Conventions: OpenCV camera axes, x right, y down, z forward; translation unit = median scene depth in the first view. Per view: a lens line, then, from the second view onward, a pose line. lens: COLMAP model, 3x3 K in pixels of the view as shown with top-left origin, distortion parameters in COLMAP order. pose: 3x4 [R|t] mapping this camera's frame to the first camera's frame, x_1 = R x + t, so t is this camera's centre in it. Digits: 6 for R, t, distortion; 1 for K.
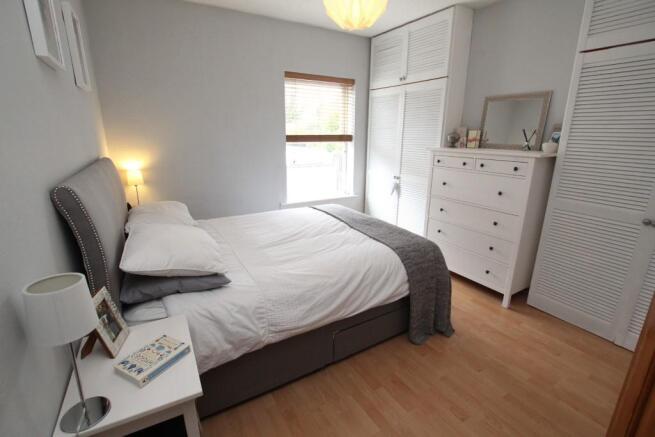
lens RADIAL K [[304.1, 0, 327.5], [0, 304.1, 218.5], [0, 0, 1]] dist [-0.028304, 0.001248]
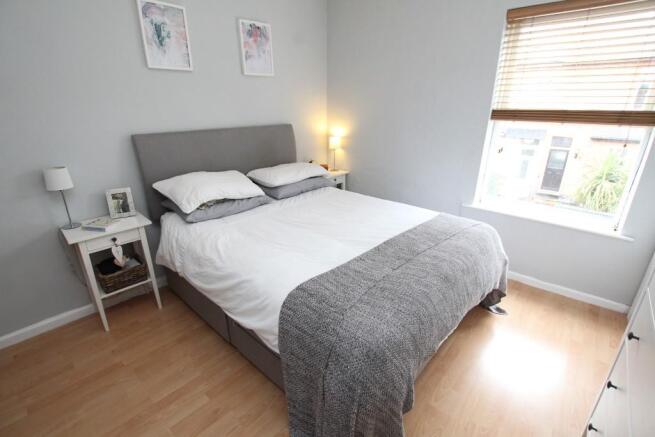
lens RADIAL K [[304.1, 0, 327.5], [0, 304.1, 218.5], [0, 0, 1]] dist [-0.028304, 0.001248]
pose [[0.287053, 0.330711, -0.899016, 0.669244], [-0.253116, 0.931344, 0.261784, -0.194980], [0.923868, 0.152410, 0.351054, 0.689419]]
